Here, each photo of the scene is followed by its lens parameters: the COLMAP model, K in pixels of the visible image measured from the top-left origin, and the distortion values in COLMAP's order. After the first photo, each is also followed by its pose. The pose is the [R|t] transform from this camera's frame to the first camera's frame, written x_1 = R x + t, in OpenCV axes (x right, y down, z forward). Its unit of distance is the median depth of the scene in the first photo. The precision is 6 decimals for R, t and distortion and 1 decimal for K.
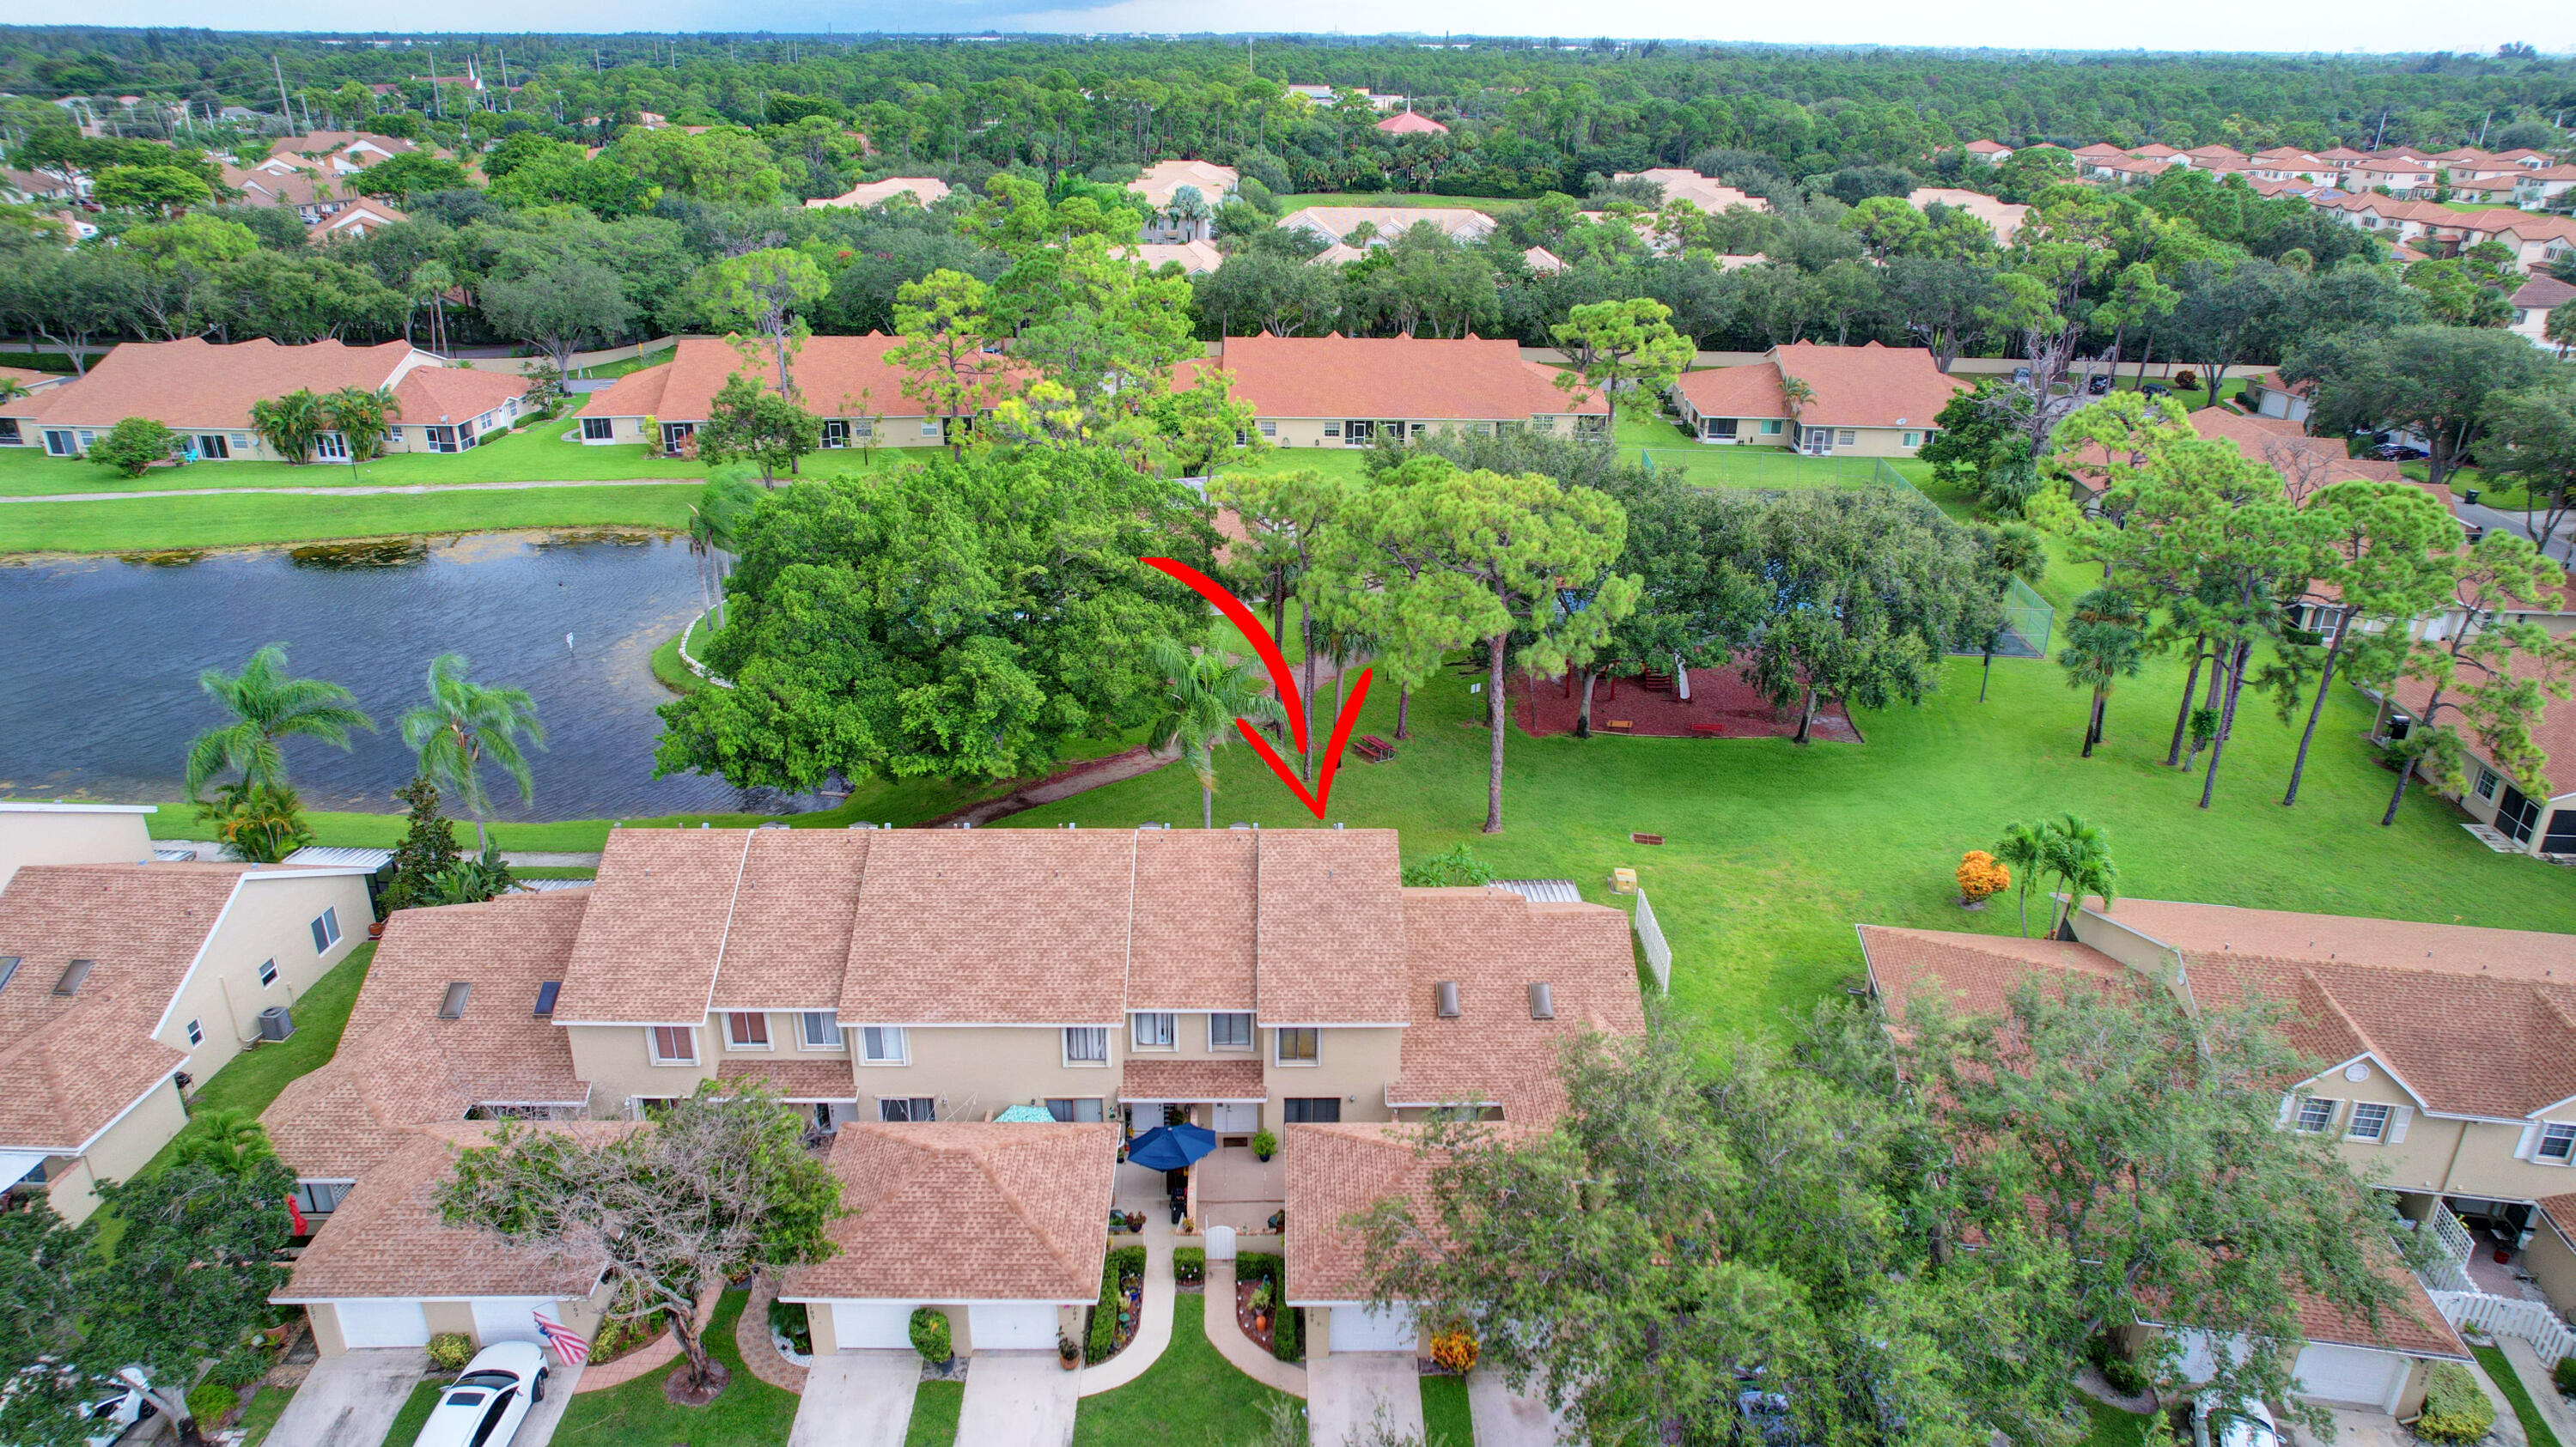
lens RADIAL K [[1640.3, 0, 1288.0], [0, 1640.3, 723.5], [0, 0, 1]] dist [-0.083745, 0.075336]
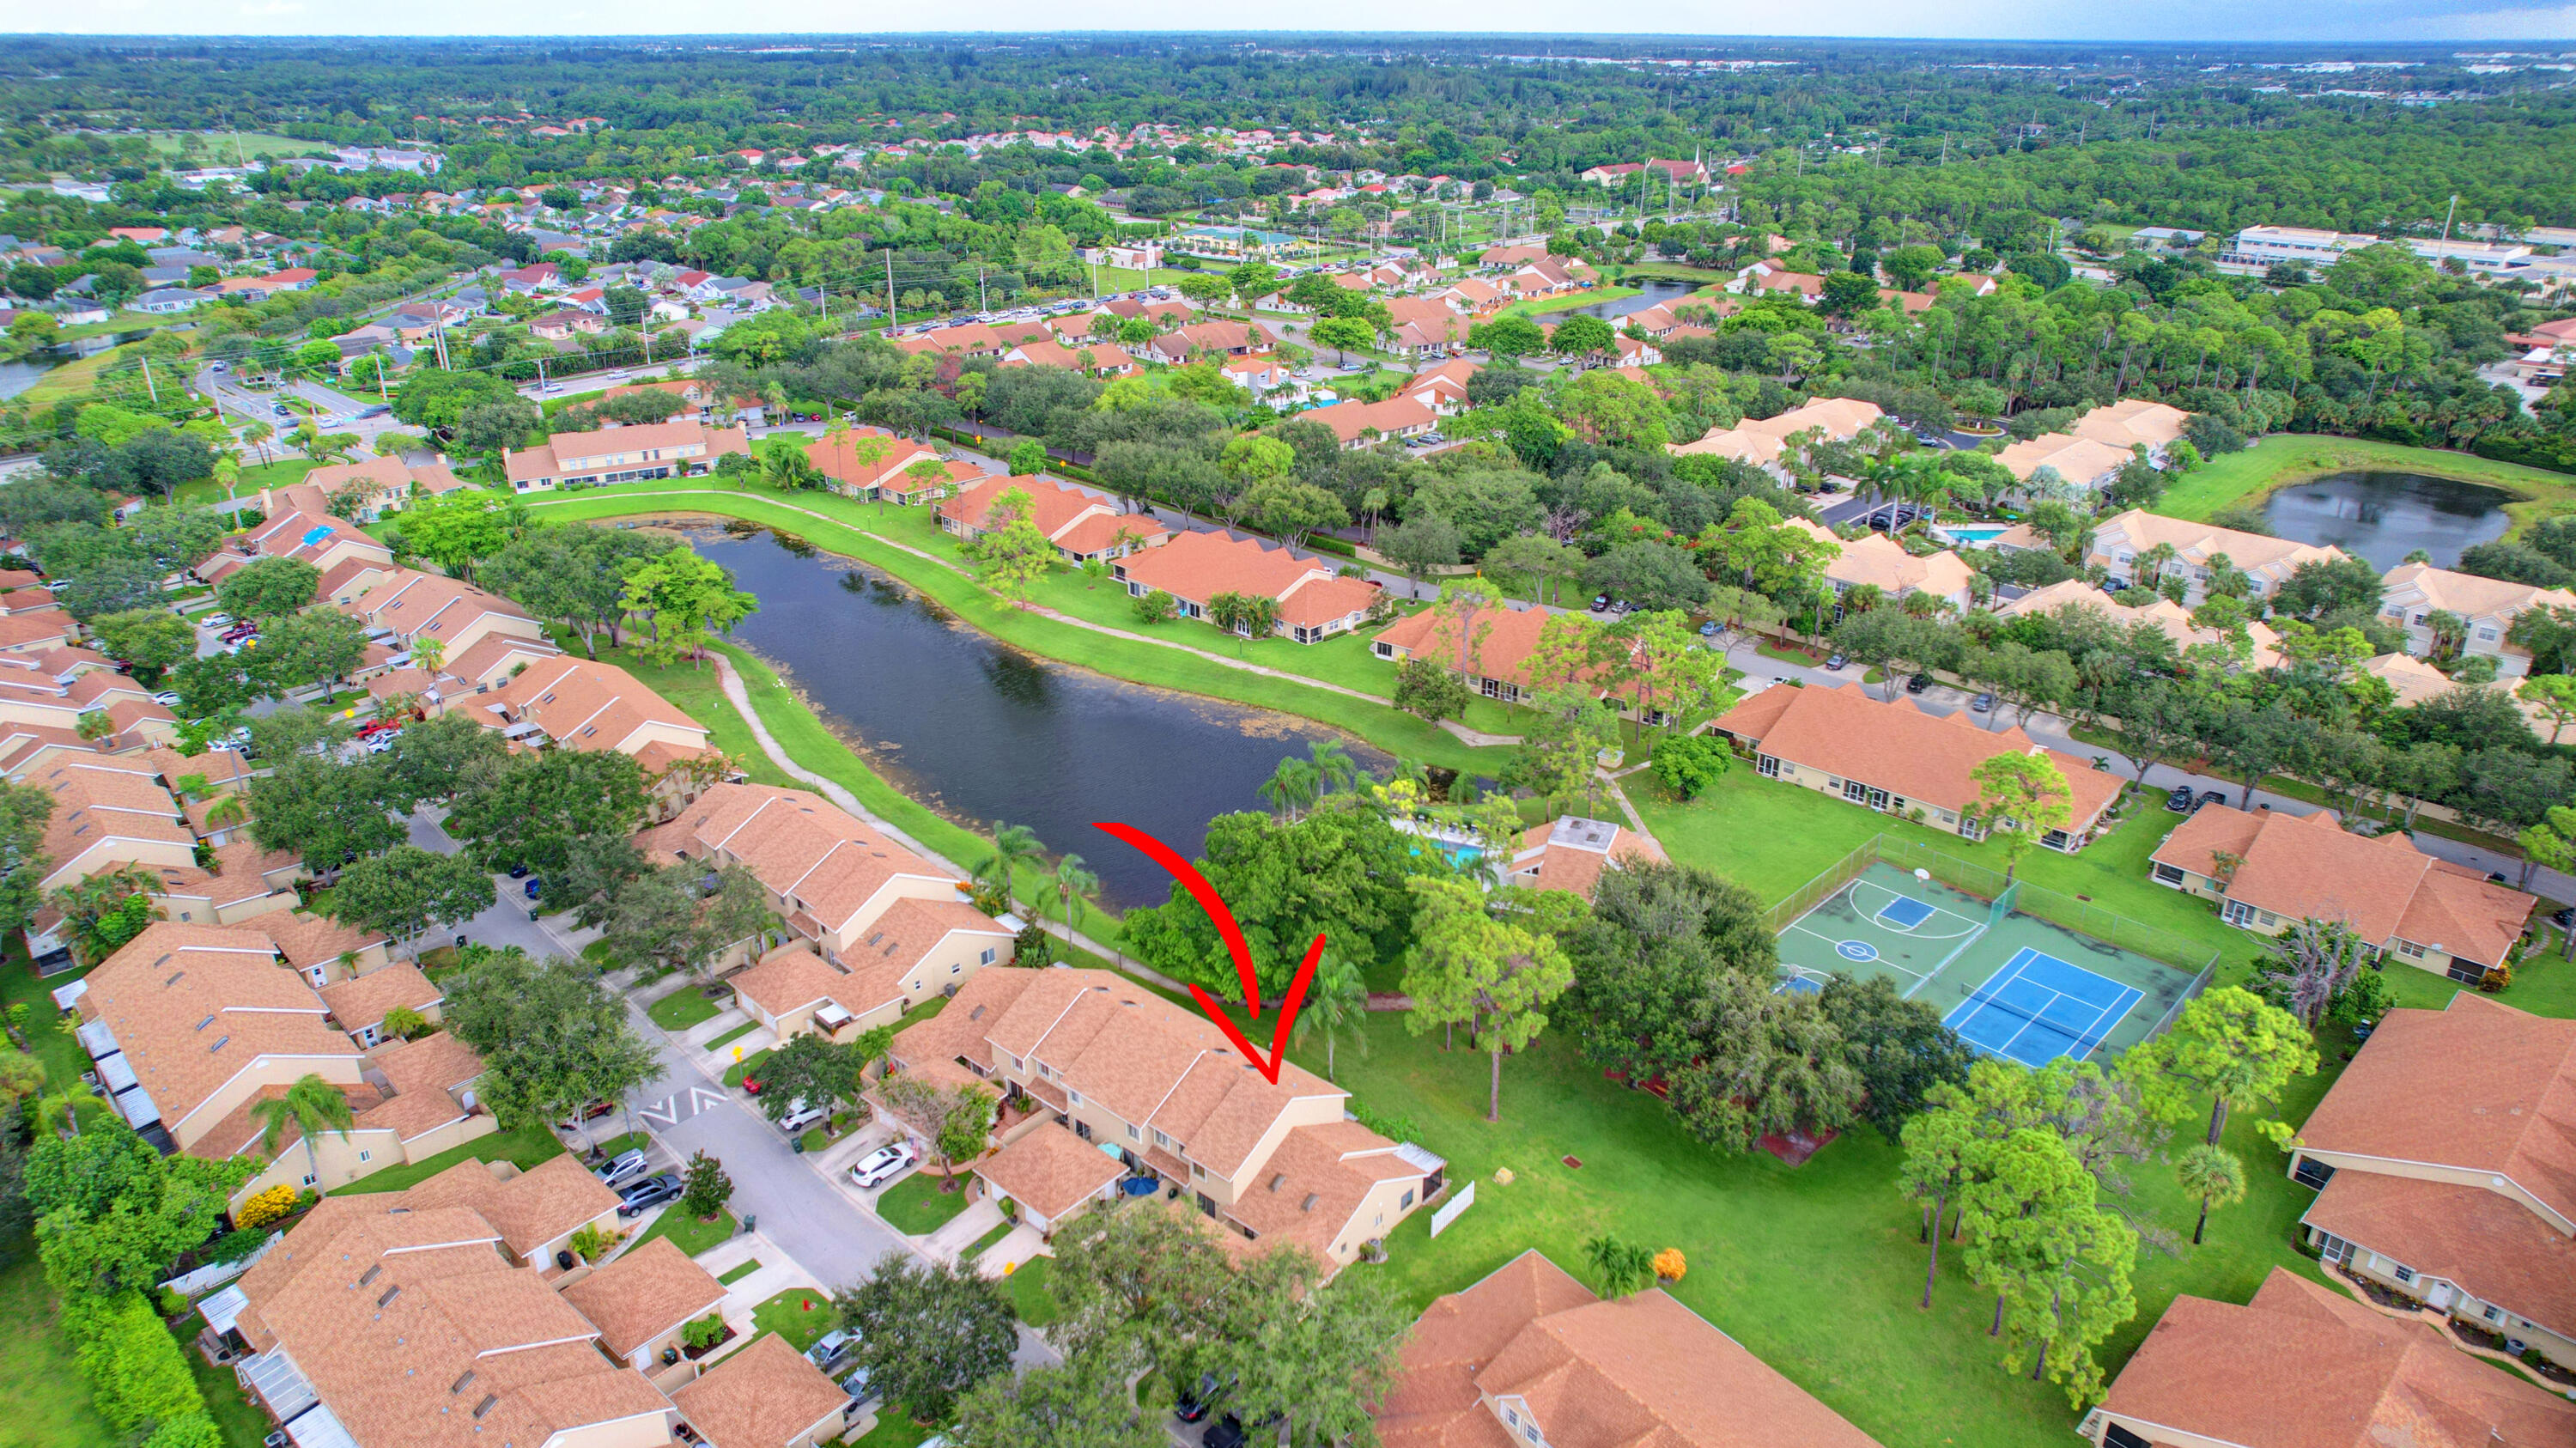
lens RADIAL K [[1640.7, 0, 1288.0], [0, 1640.7, 724.0], [0, 0, 1]] dist [-0.083745, 0.075336]
pose [[0.743343, 0.256386, -0.617825, 1.056815], [-0.256297, 0.962308, 0.090974, -0.501943], [0.617862, 0.090722, 0.781035, -0.588111]]
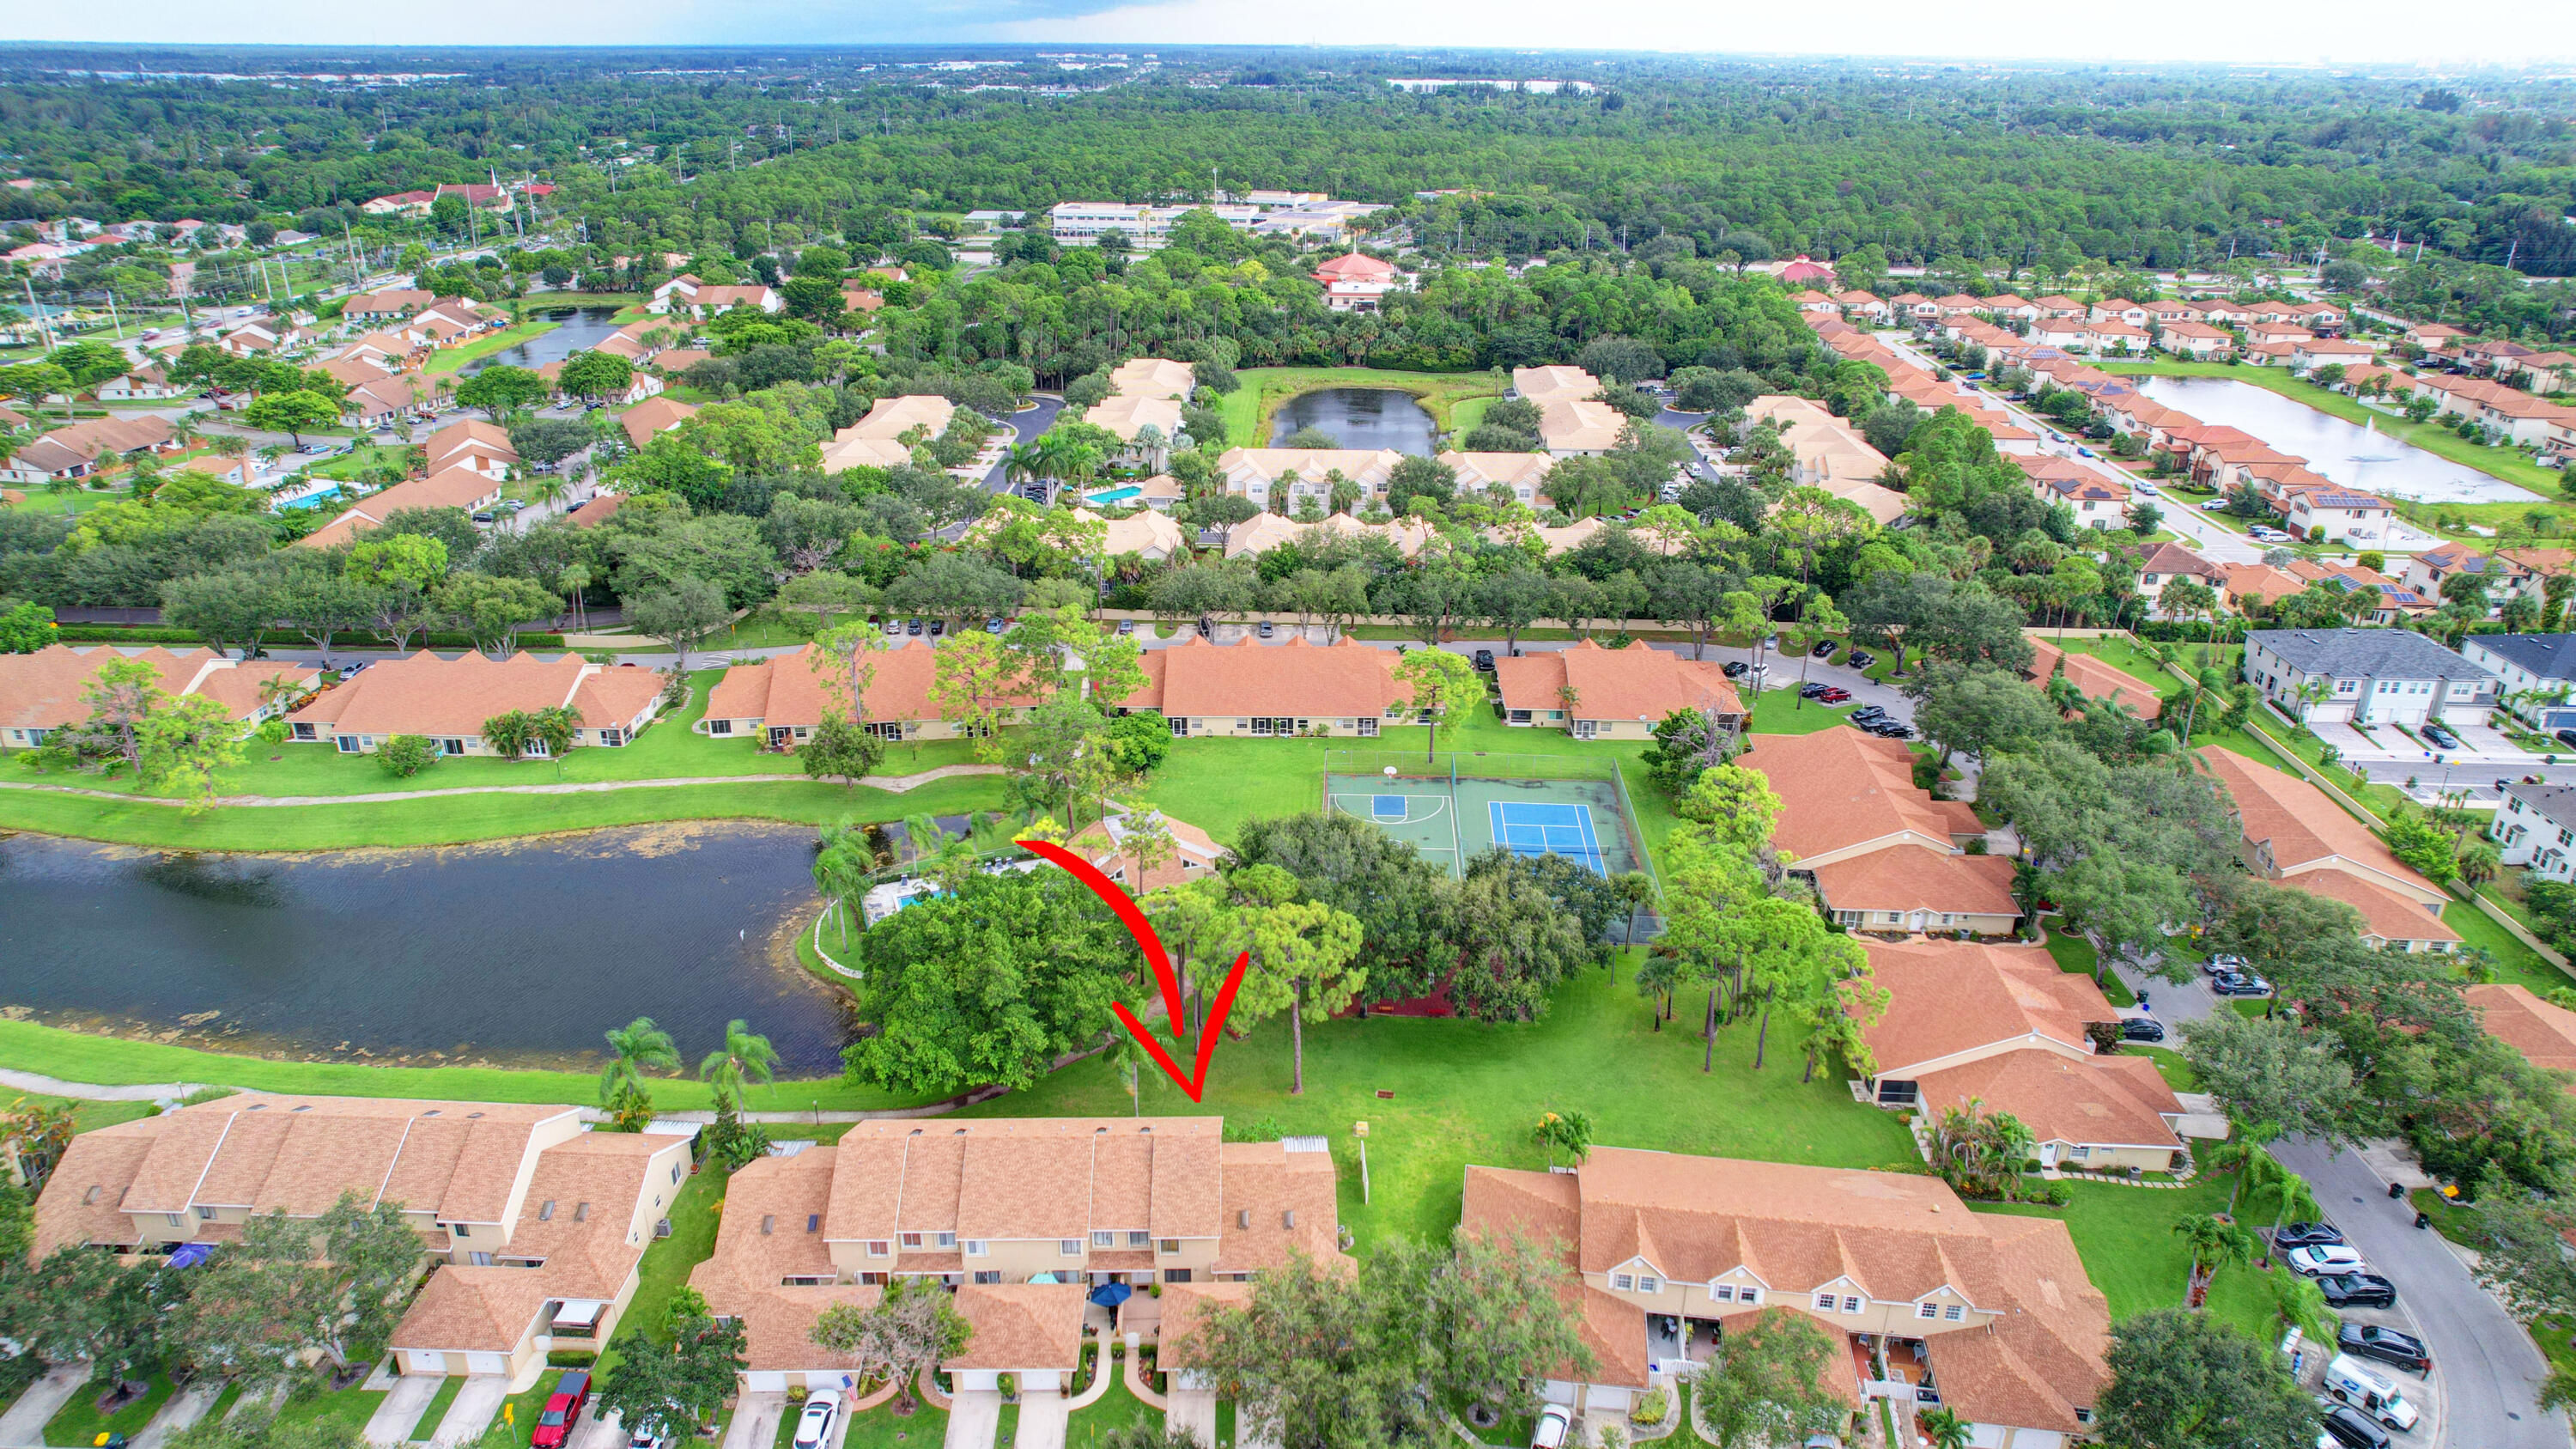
lens RADIAL K [[1640.7, 0, 1288.0], [0, 1640.7, 724.5], [0, 0, 1]] dist [-0.083745, 0.075336]
pose [[0.999928, -0.006738, 0.009917, 0.115237], [0.006761, 0.999975, -0.002252, -0.383571], [-0.009901, 0.002319, 0.999948, -0.909210]]
